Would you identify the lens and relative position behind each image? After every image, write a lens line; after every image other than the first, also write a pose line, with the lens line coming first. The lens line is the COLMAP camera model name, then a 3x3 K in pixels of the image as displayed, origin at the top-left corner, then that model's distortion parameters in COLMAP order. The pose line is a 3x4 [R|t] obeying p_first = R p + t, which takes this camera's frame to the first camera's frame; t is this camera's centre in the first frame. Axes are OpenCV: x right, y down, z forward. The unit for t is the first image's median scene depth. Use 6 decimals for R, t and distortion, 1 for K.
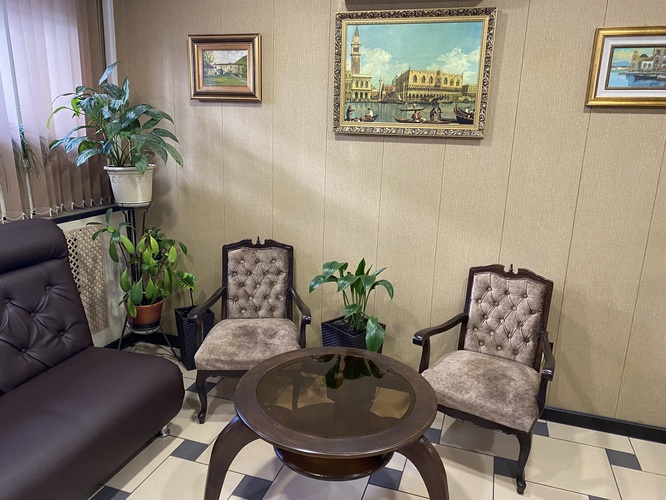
lens RADIAL K [[512.1, 0, 333.0], [0, 512.1, 250.0], [0, 0, 1]] dist [0.067903, -0.067584]
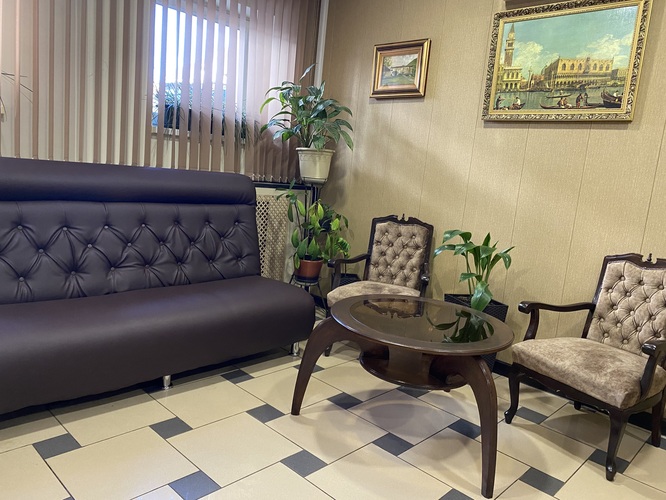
lens RADIAL K [[512.1, 0, 333.0], [0, 512.1, 250.0], [0, 0, 1]] dist [0.067903, -0.067584]
pose [[0.901063, 0.119764, -0.416823, 0.210789], [-0.167721, 0.982562, -0.080254, 0.184788], [0.399943, 0.142224, 0.905438, -0.077728]]
